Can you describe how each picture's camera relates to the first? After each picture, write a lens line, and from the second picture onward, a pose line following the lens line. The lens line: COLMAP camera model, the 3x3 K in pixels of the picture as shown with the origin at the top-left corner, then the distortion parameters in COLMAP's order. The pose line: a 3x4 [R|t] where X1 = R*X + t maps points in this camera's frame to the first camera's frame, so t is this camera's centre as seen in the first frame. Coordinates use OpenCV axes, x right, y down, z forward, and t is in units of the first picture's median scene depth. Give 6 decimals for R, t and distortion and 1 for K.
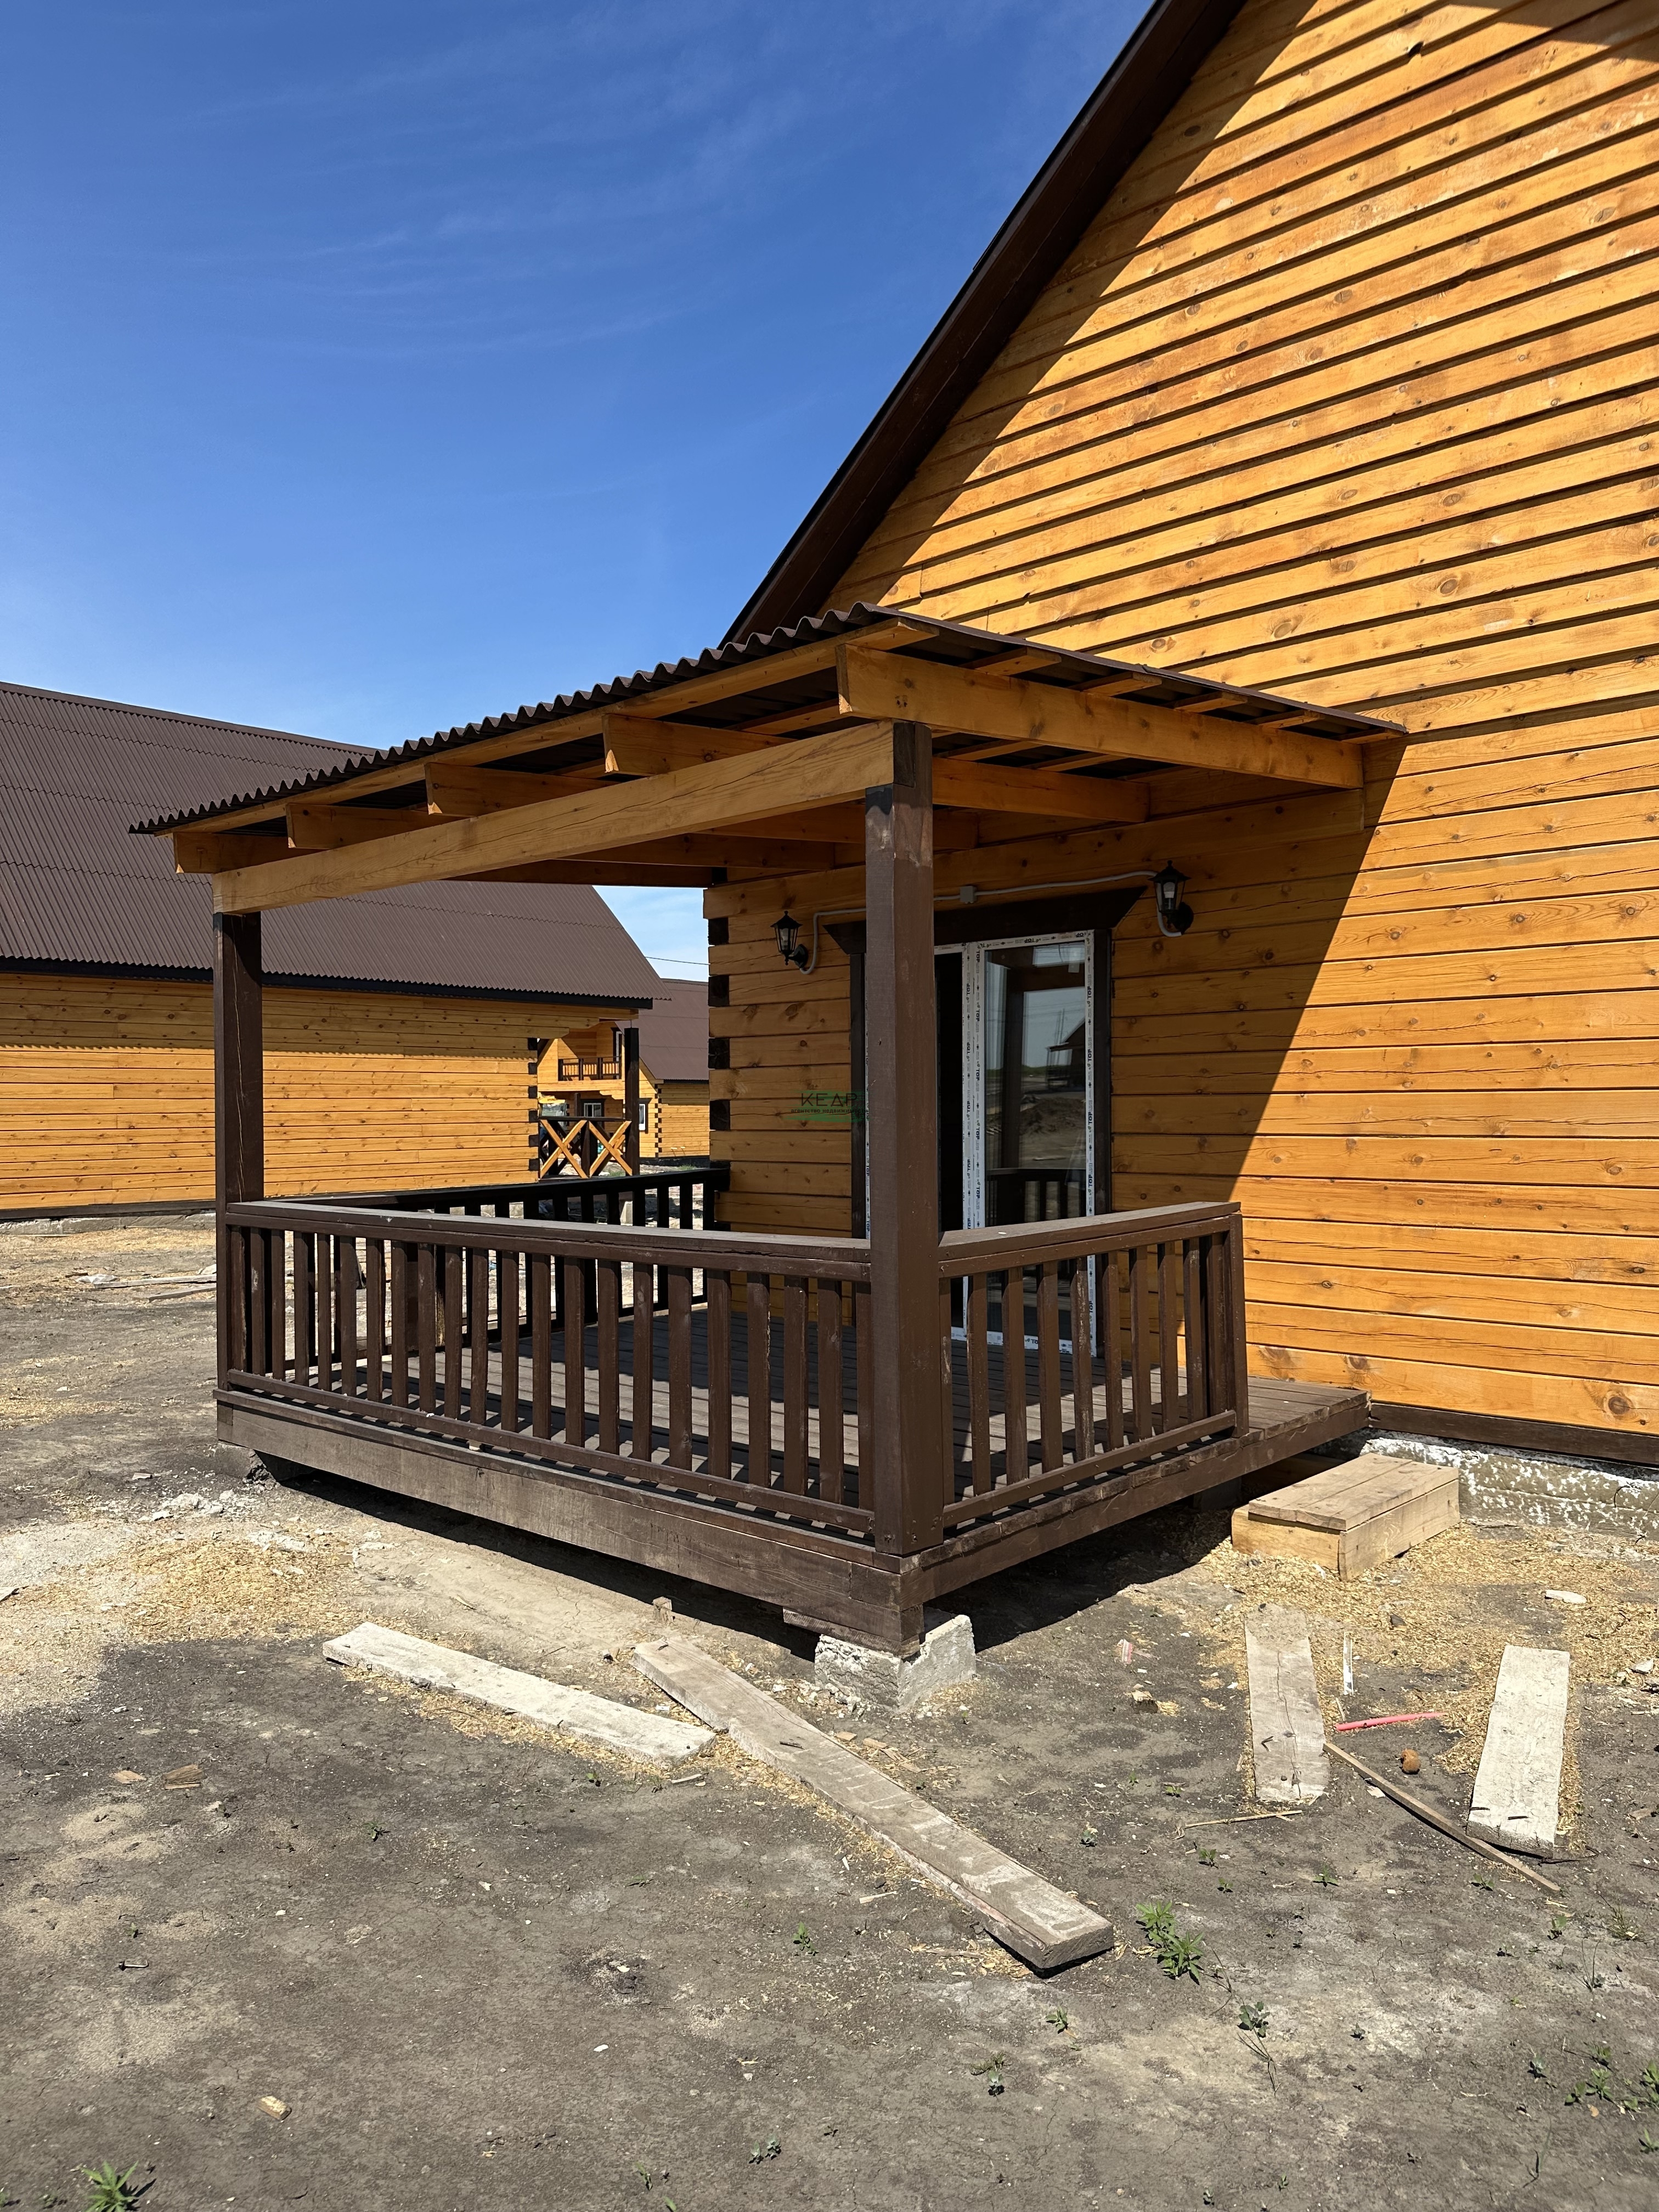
lens RADIAL K [[1550.4, 0, 784.5], [0, 1550.4, 1122.4], [0, 0, 1]] dist [0.038765, -0.064949]
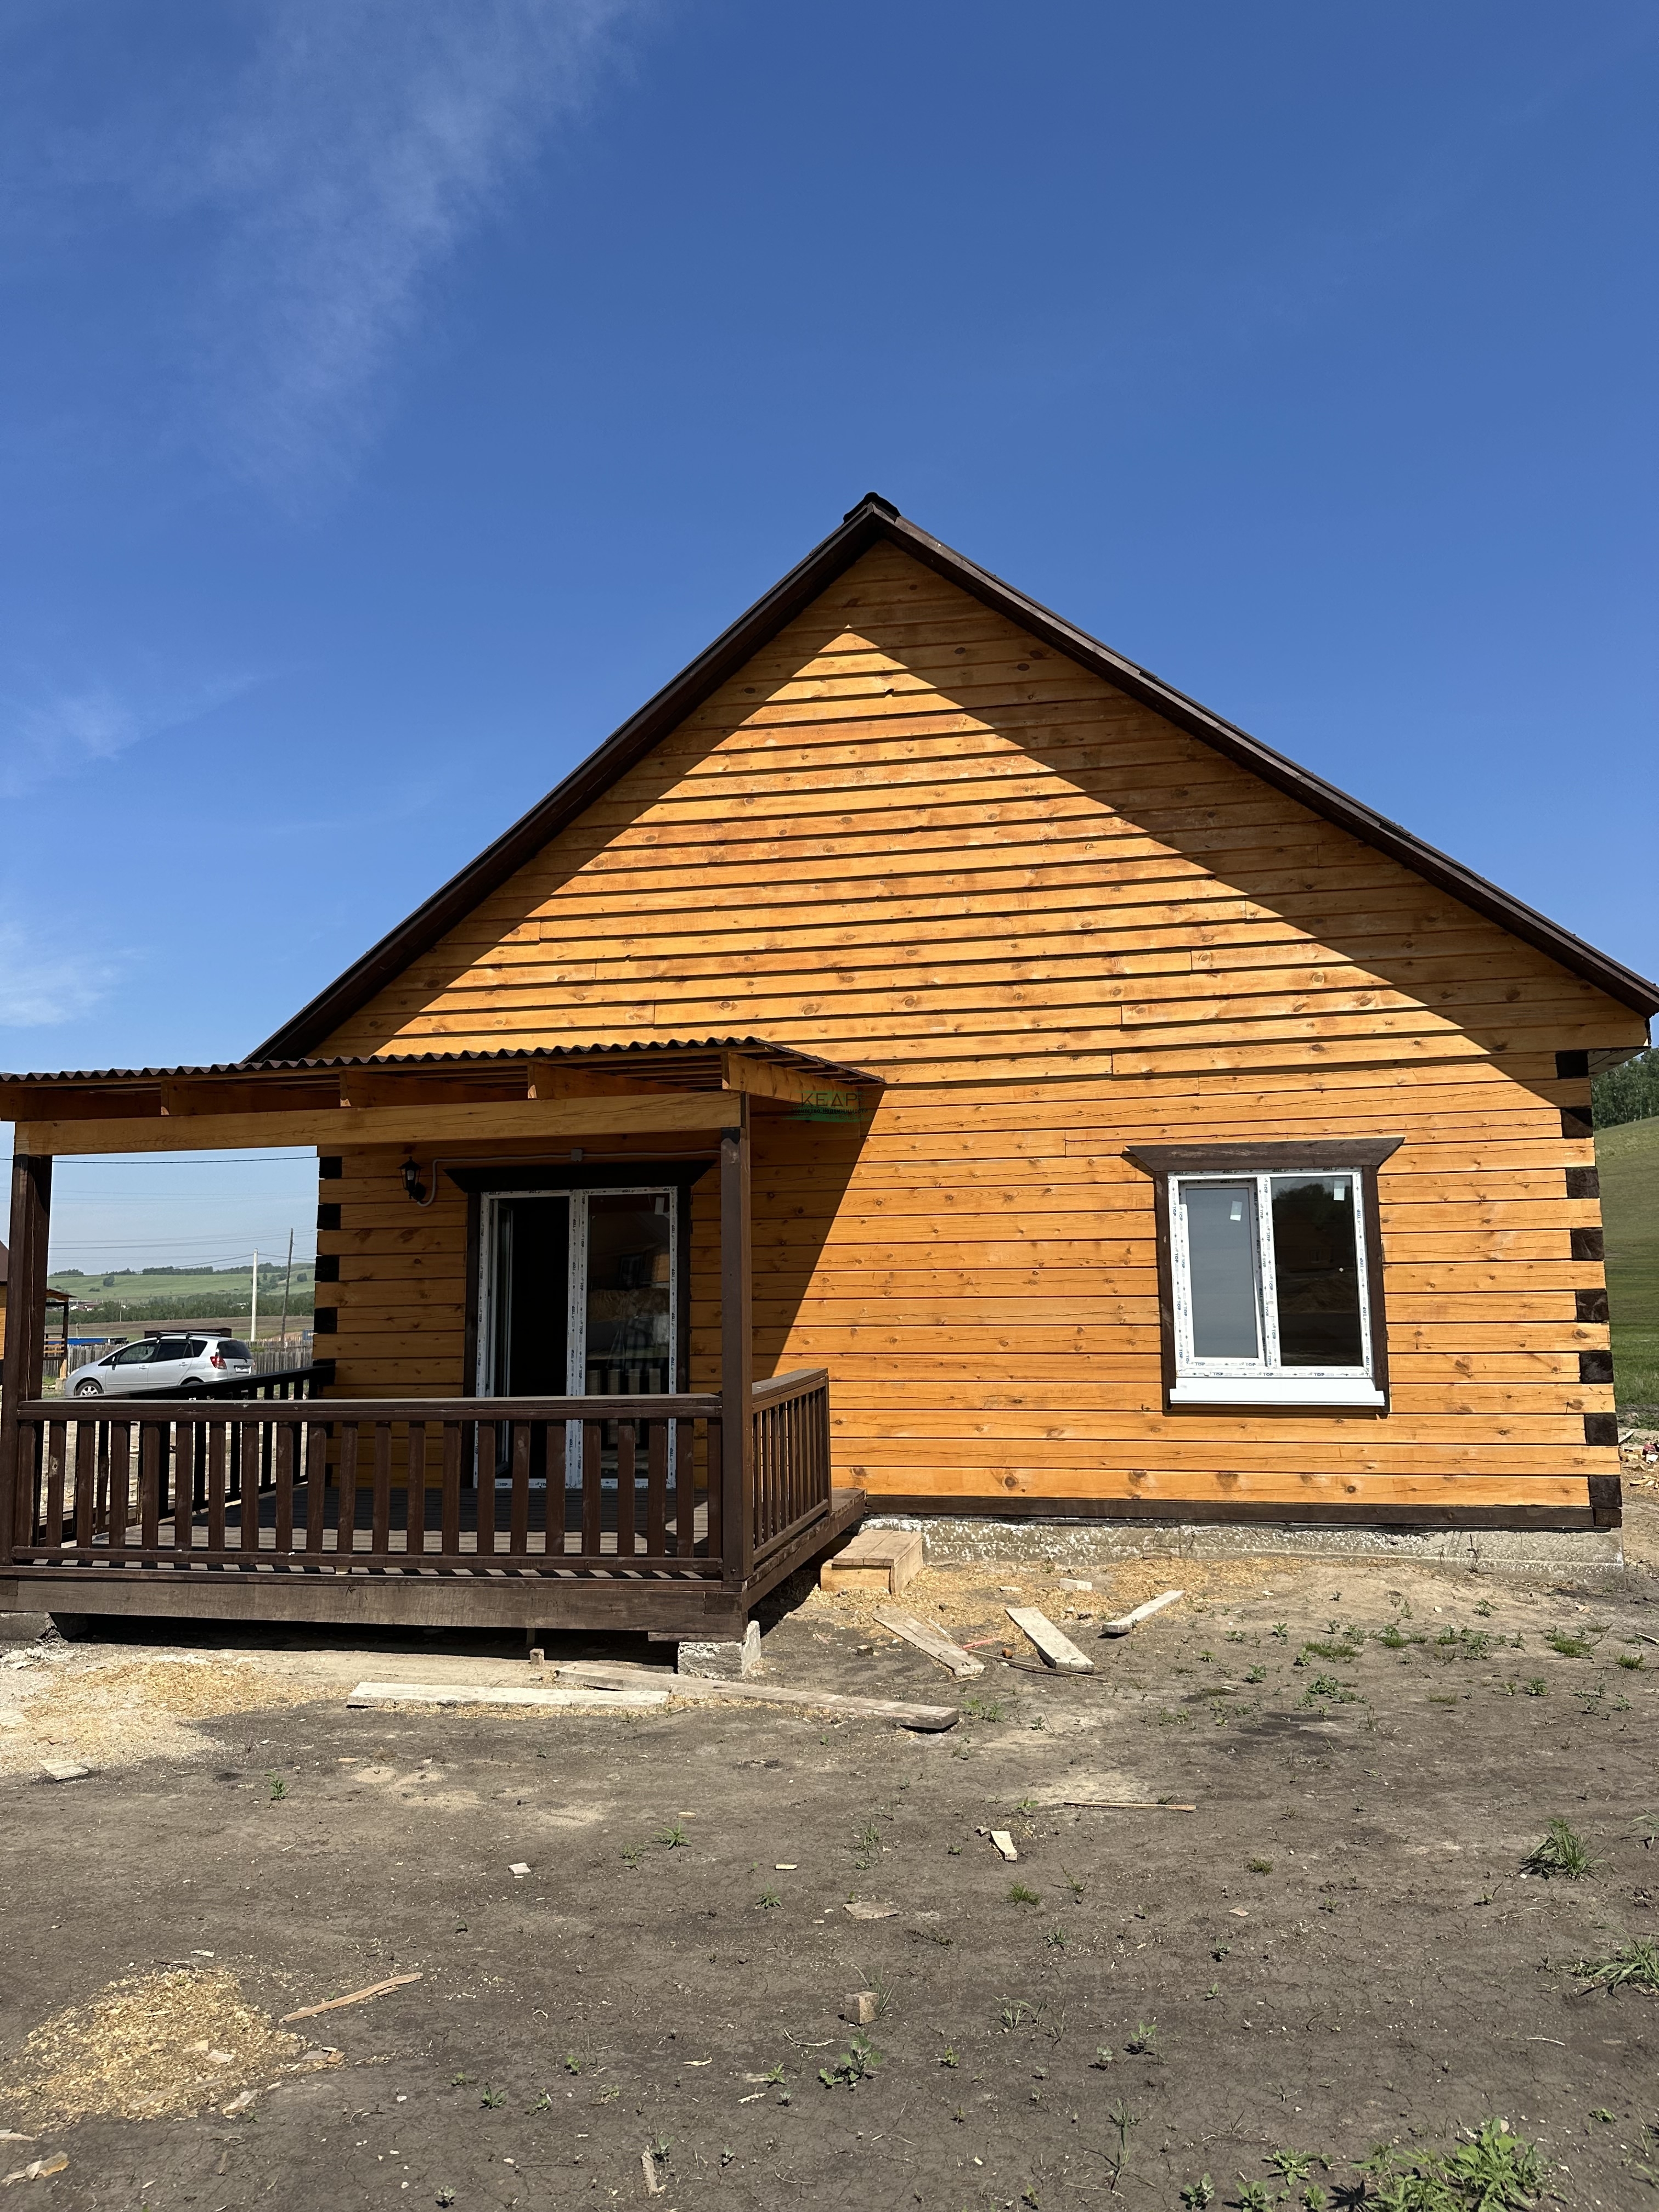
lens RADIAL K [[1550.4, 0, 831.2], [0, 1550.4, 1119.0], [0, 0, 1]] dist [0.038765, -0.064949]
pose [[0.850509, 0.055895, 0.522983, -0.482644], [0.012810, 0.991841, -0.126837, -0.001184], [-0.525805, 0.114575, 0.842853, -0.340772]]
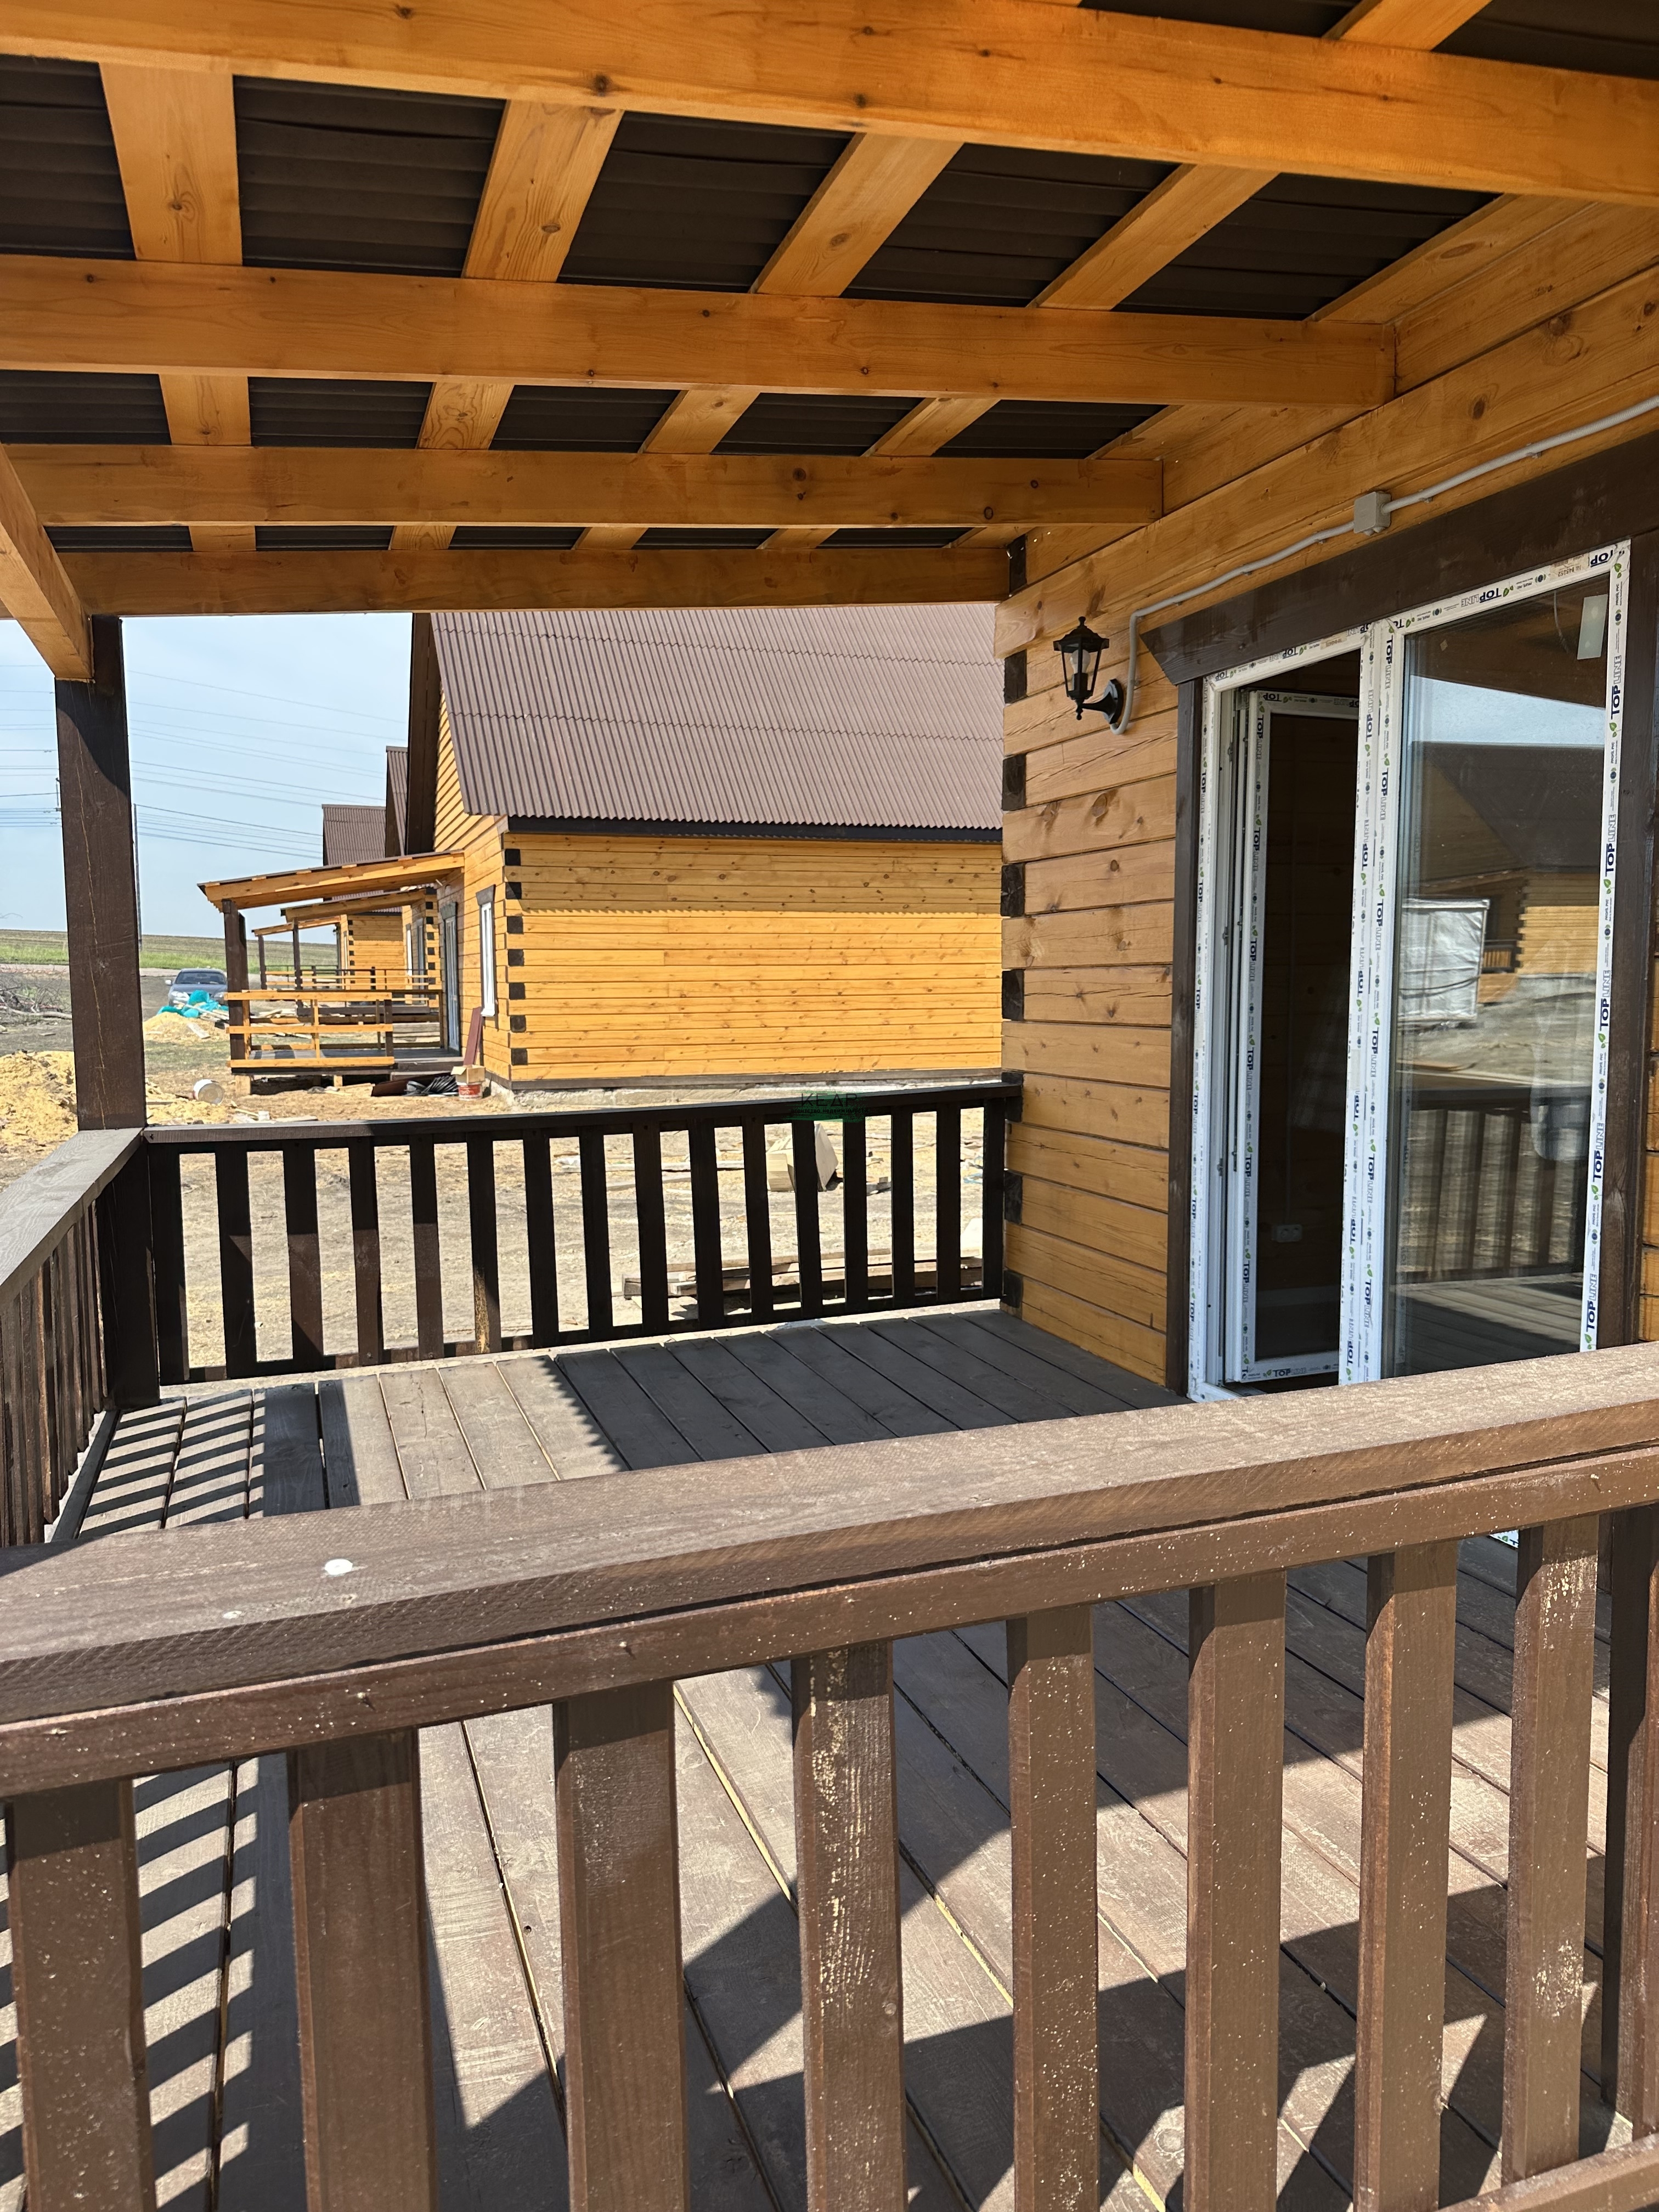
lens RADIAL K [[1550.4, 0, 793.0], [0, 1550.4, 1144.3], [0, 0, 1]] dist [0.038765, -0.064949]
pose [[0.895048, 0.048127, -0.443366, 0.207278], [-0.002999, 0.994787, 0.101929, -0.010978], [0.445961, -0.089901, 0.890526, 0.583498]]
